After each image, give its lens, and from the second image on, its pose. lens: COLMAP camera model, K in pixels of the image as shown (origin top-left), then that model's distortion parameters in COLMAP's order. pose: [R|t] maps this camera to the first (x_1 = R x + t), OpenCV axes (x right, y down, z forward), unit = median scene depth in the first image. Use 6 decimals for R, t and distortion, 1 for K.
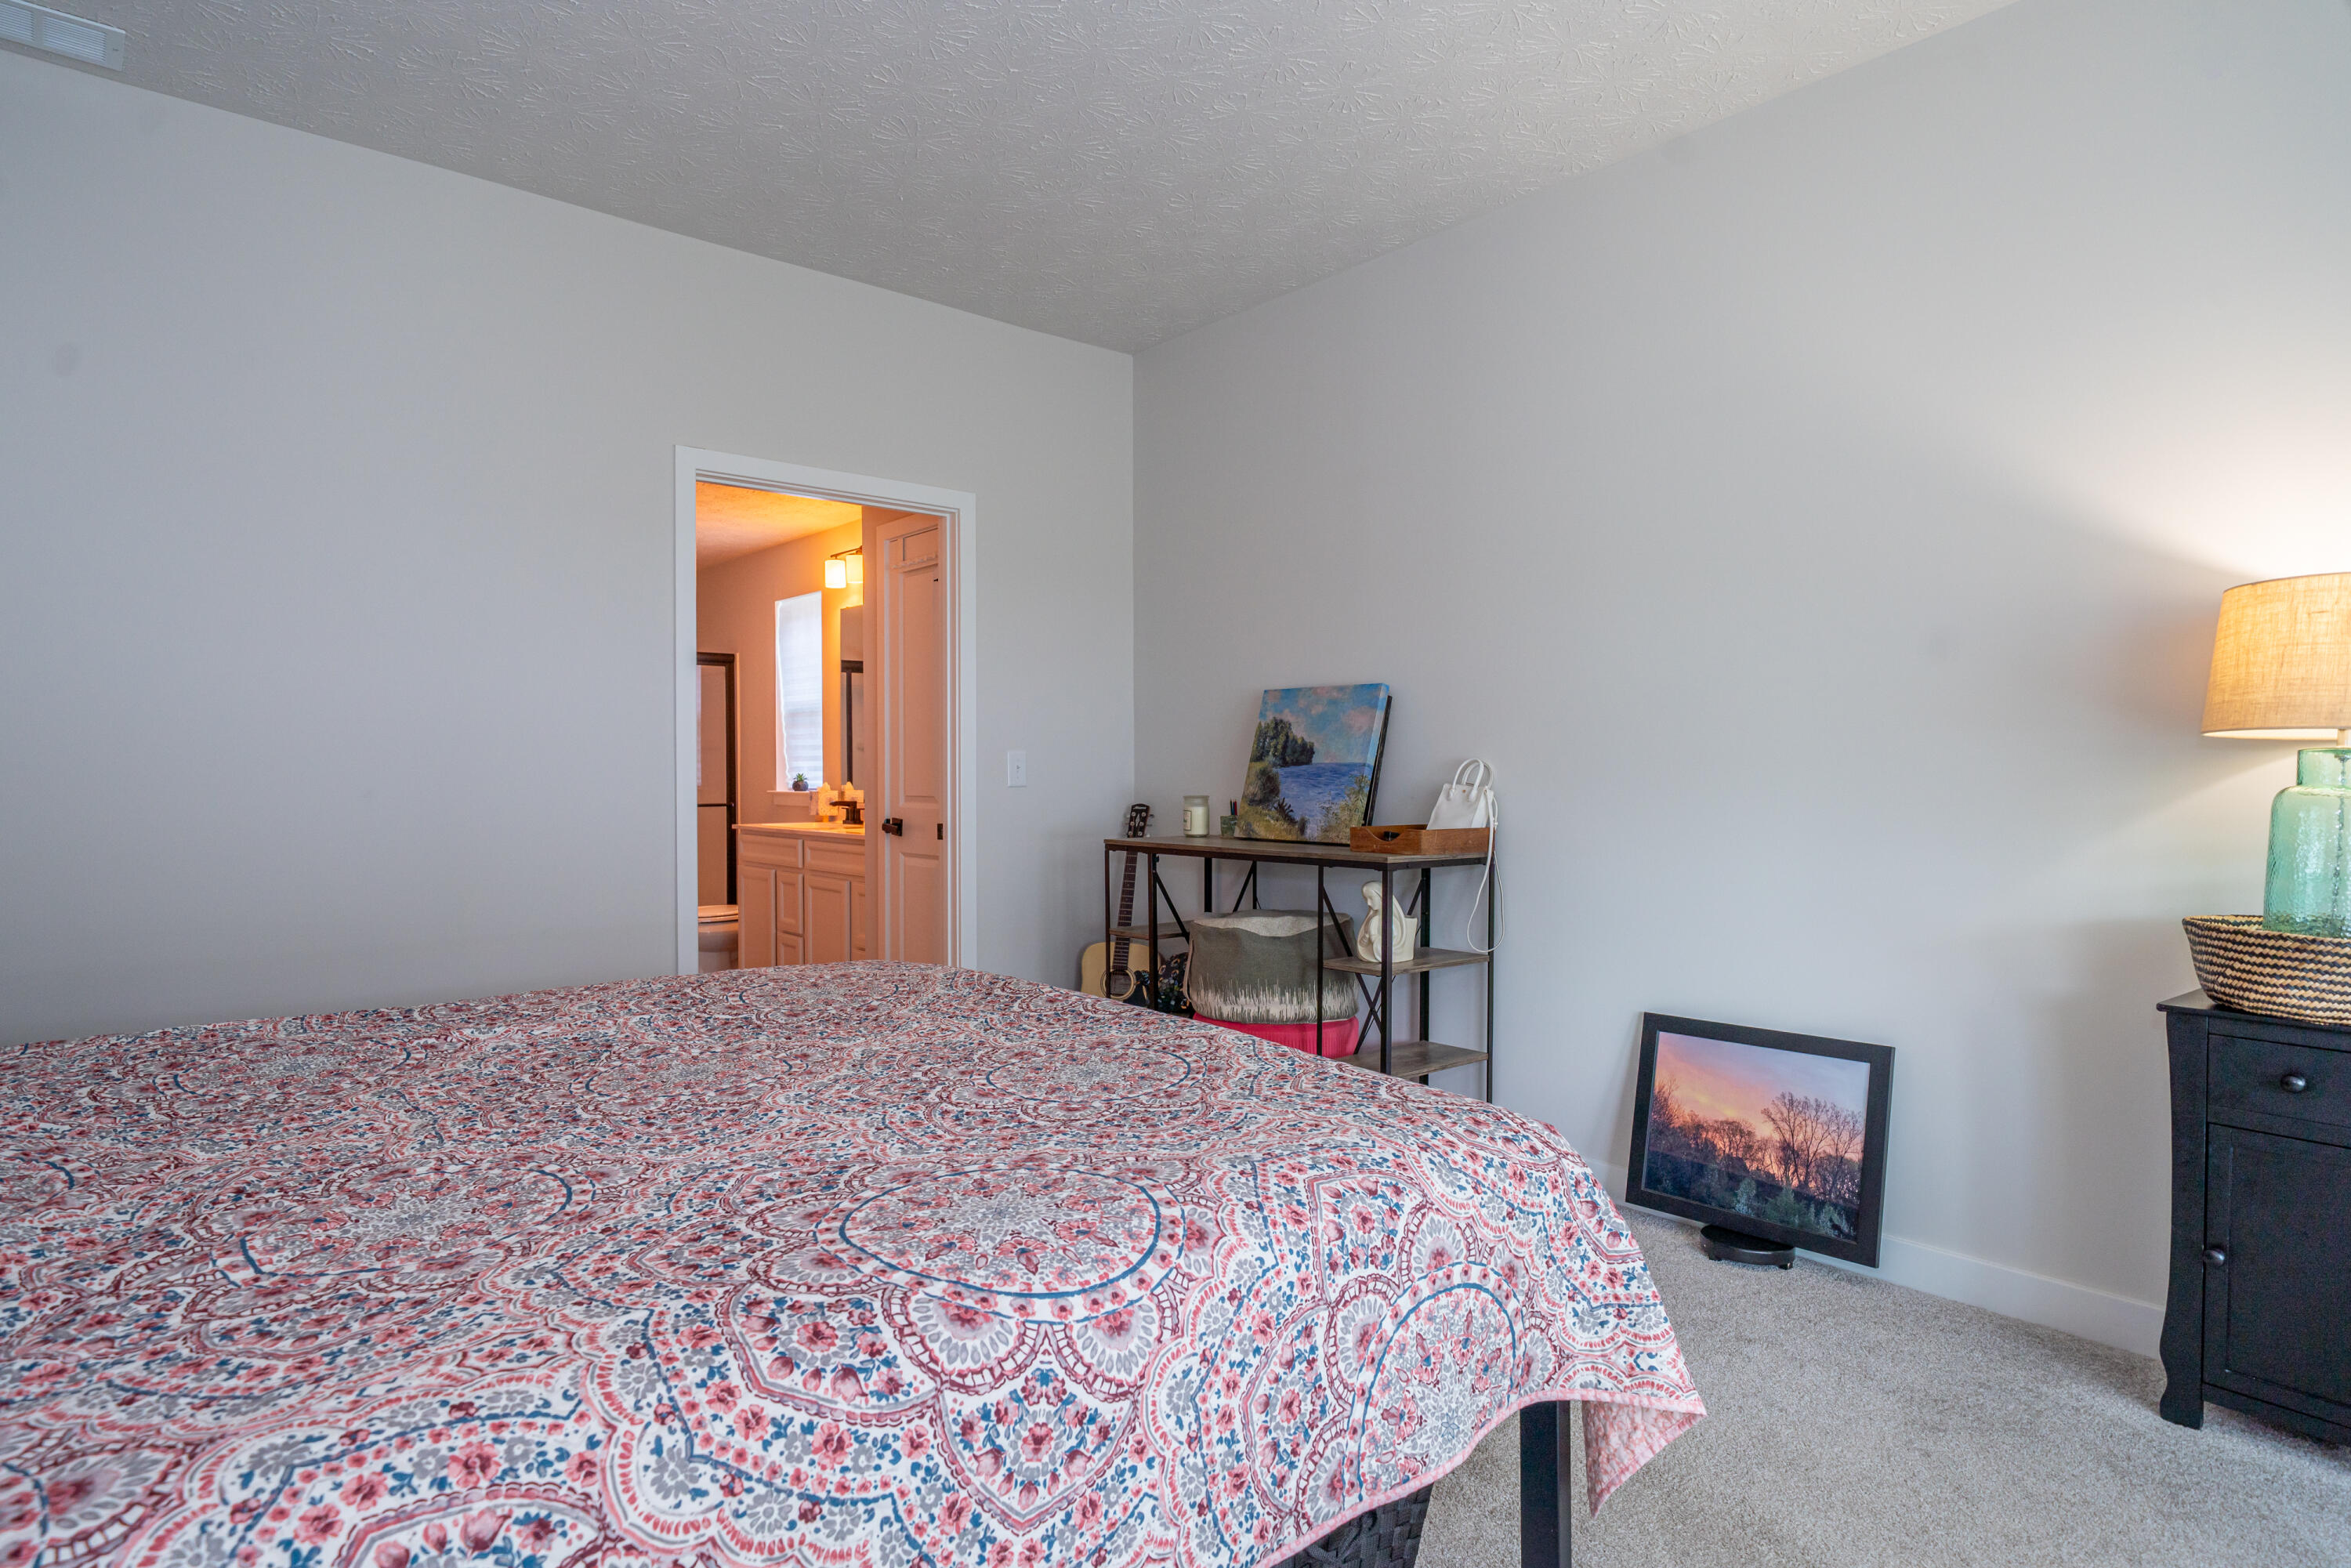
lens RADIAL K [[1235.6, 0, 1171.3], [0, 1235.6, 779.3], [0, 0, 1]] dist [0.005514, 0.000982]
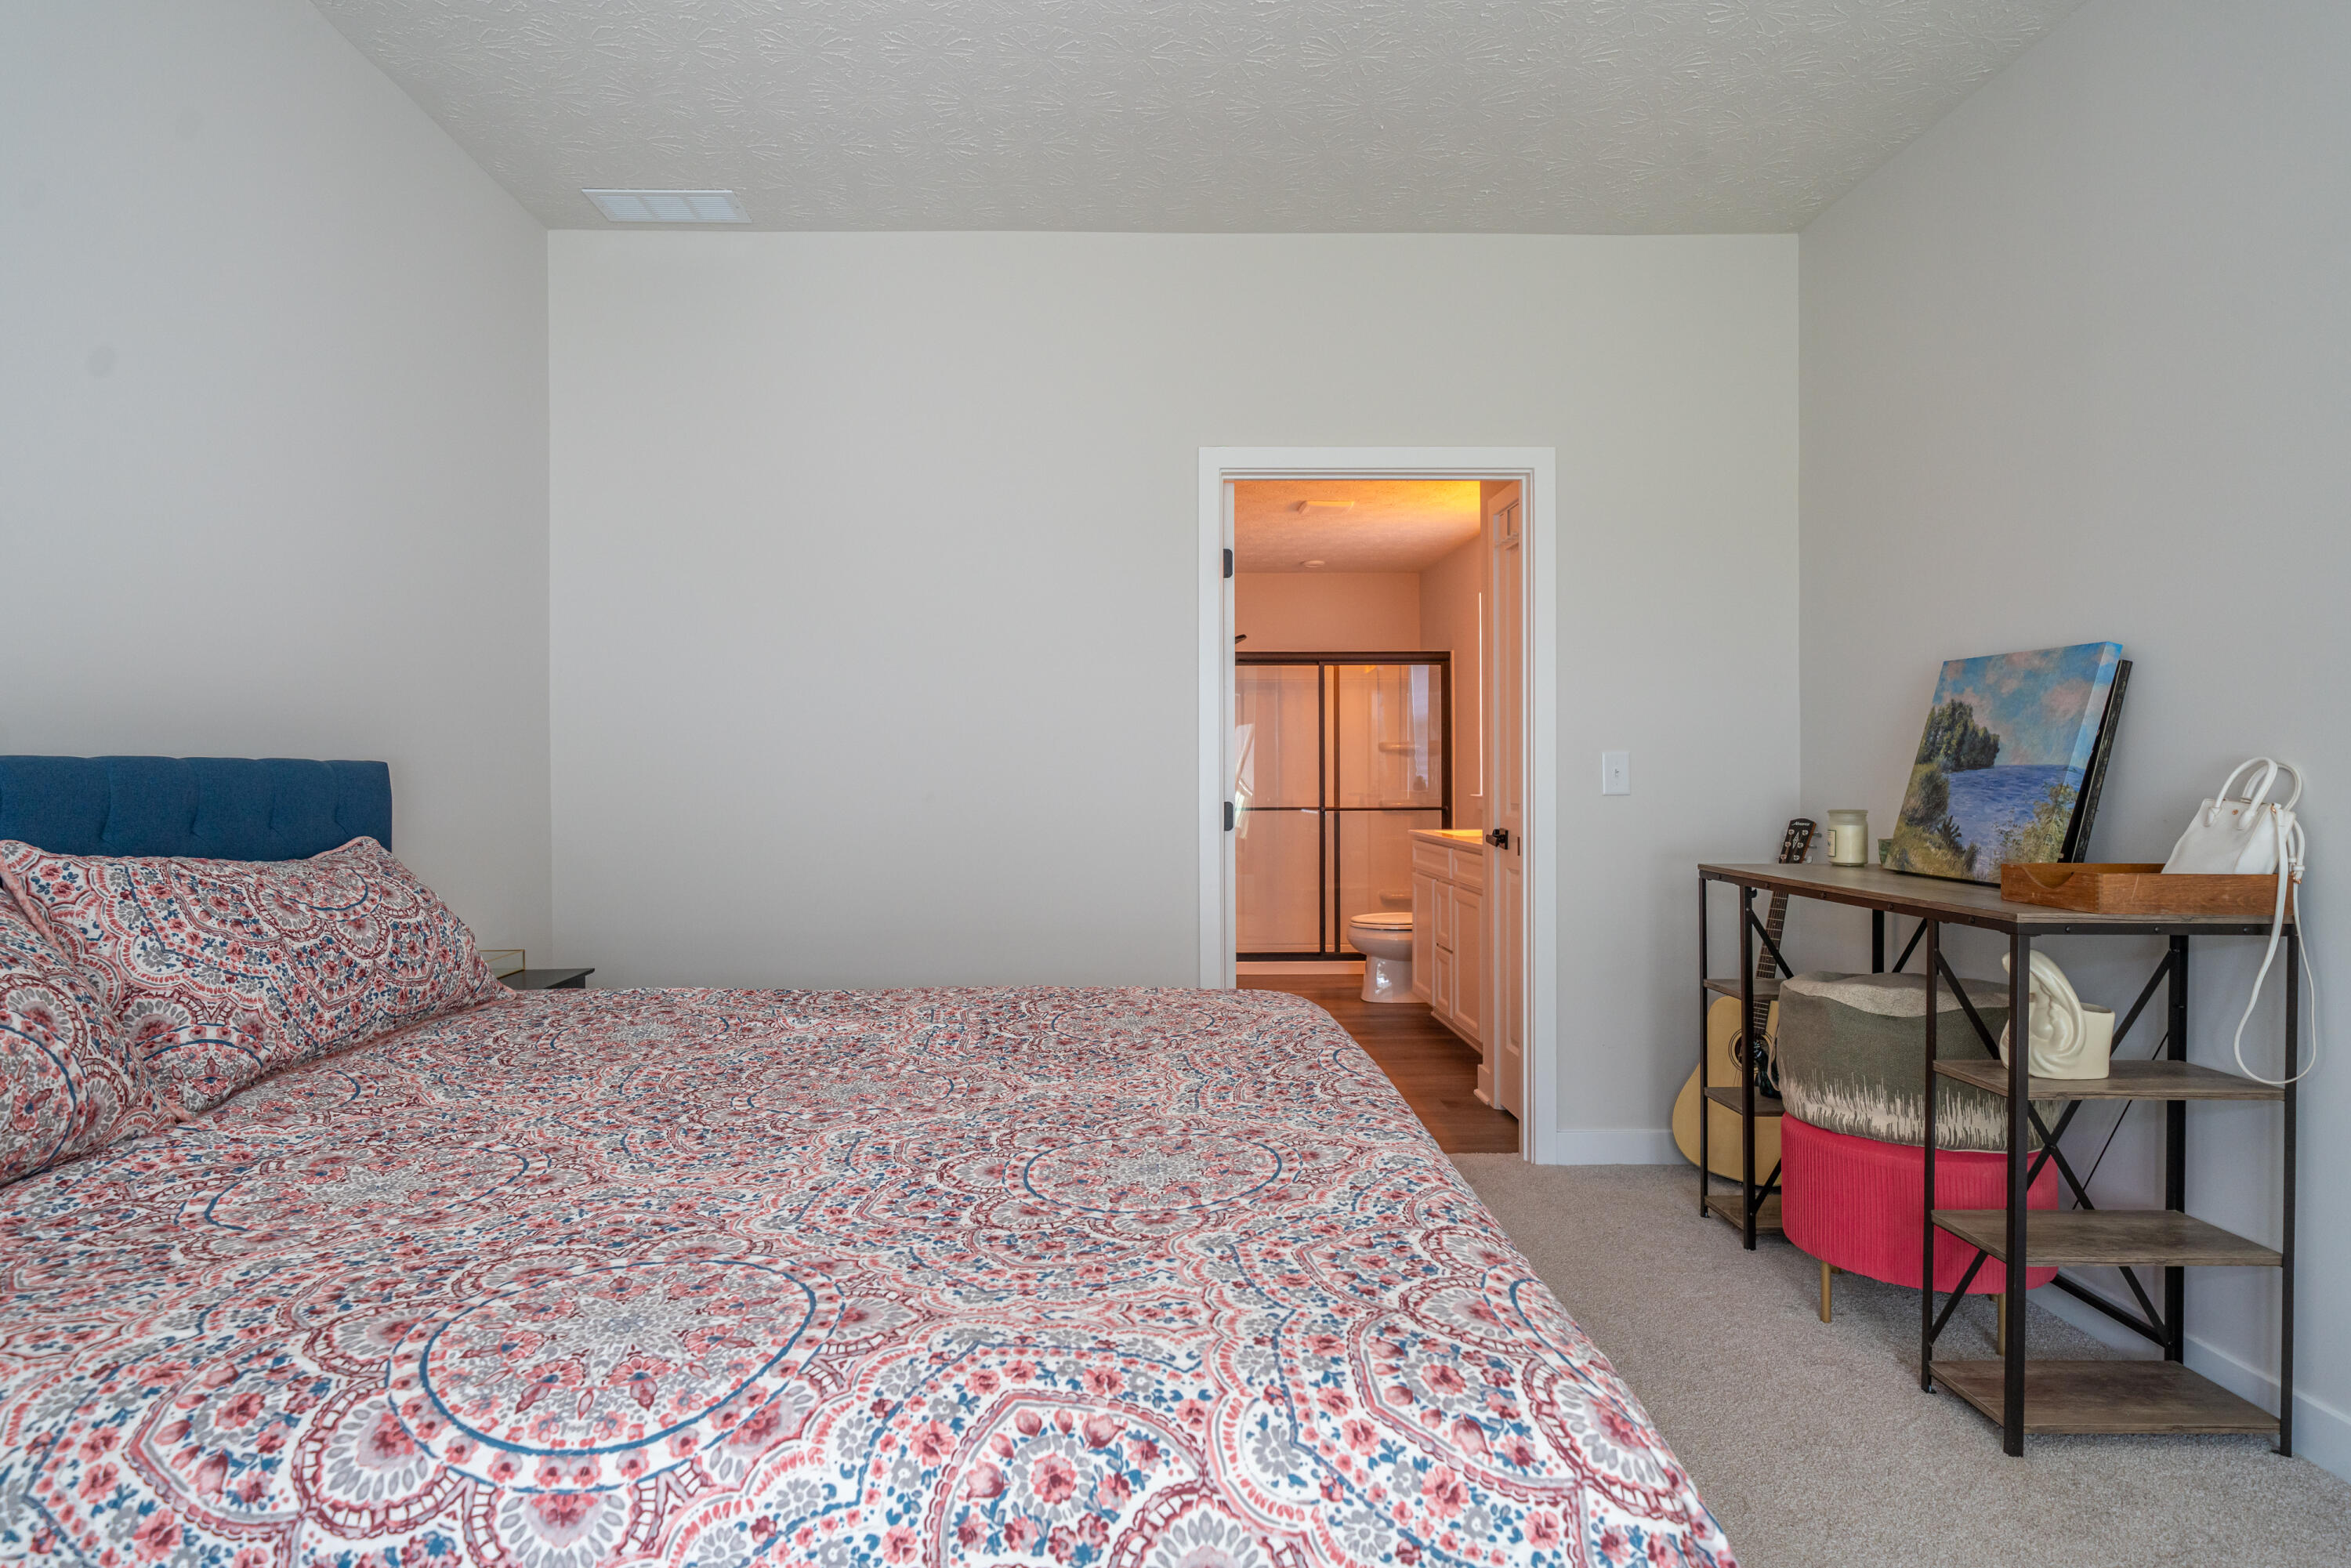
lens RADIAL K [[1285.7, 0, 1175.2], [0, 1285.7, 782.3], [0, 0, 1]] dist [0.002433, 0.001500]
pose [[0.778162, 0.003053, -0.628057, 0.582714], [-0.001752, 0.999995, 0.002689, -0.014298], [0.628062, -0.000992, 0.778163, 0.469985]]
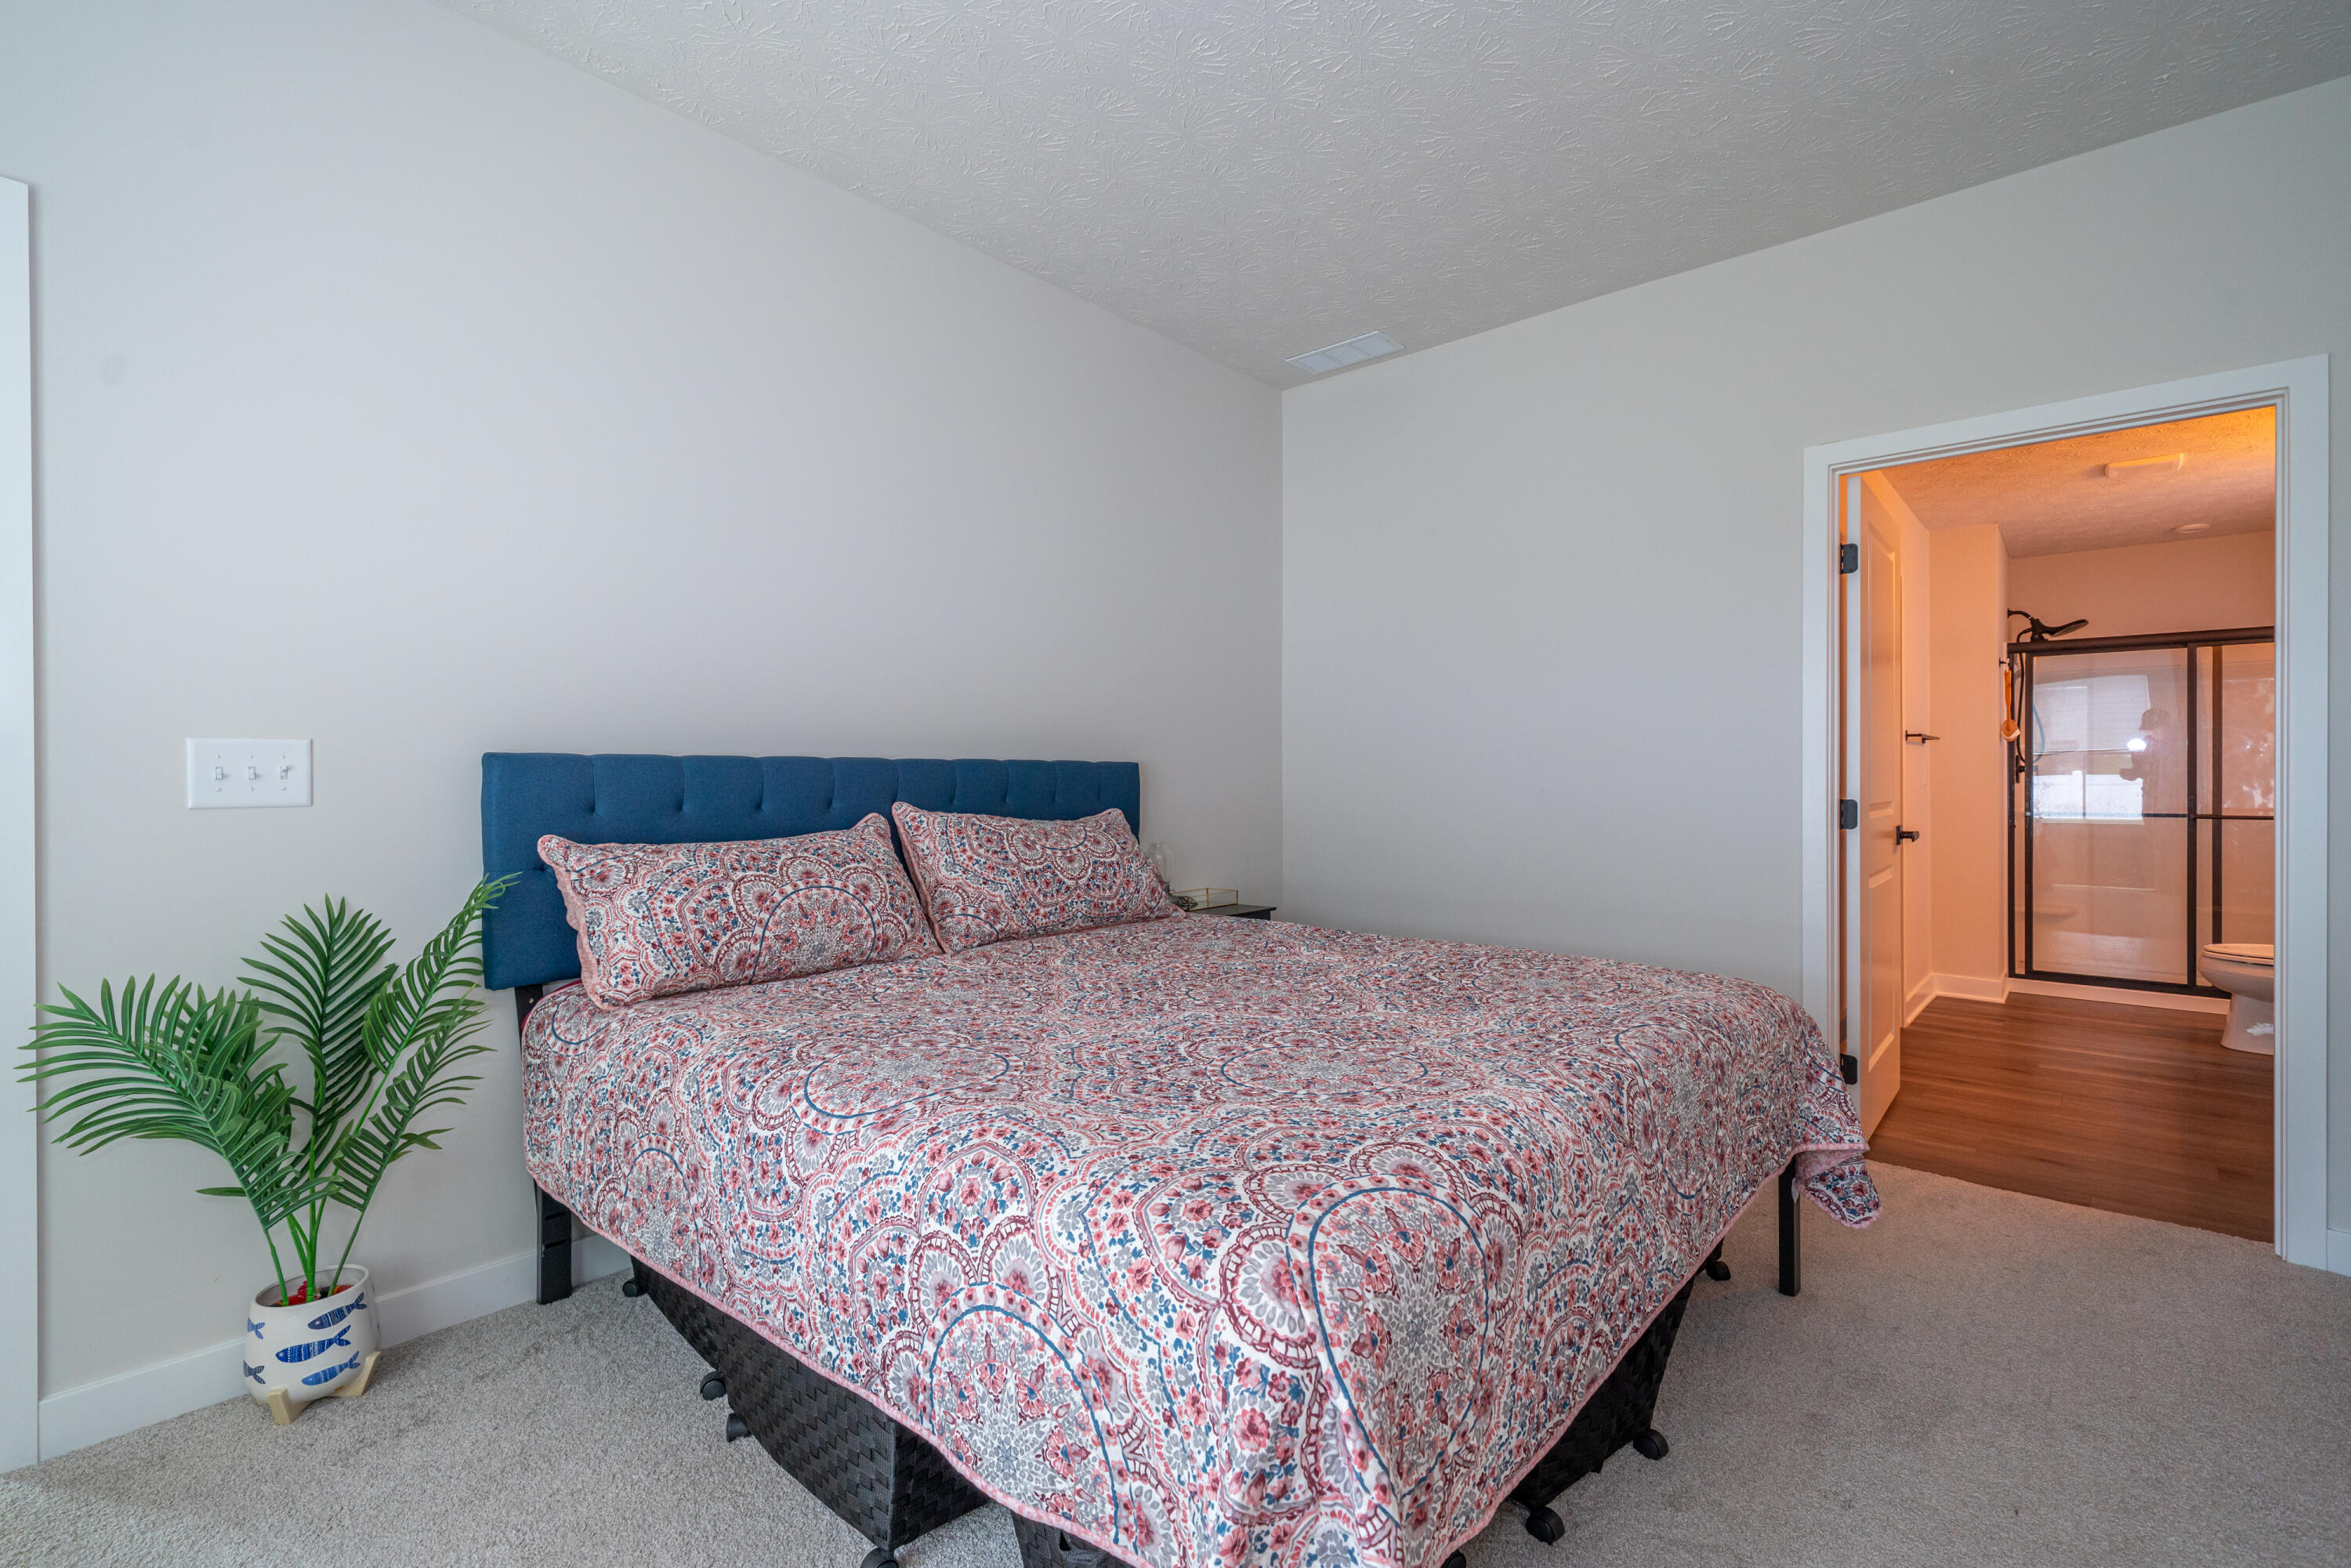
lens RADIAL K [[1090.2, 0, 1189.6], [0, 1090.2, 783.5], [0, 0, 1]] dist [0.002113, -0.000370]
pose [[0.139718, 0.005397, -0.990177, 1.021357], [-0.006832, 0.999967, 0.004487, -0.000891], [0.990168, 0.006138, 0.139750, 0.970421]]
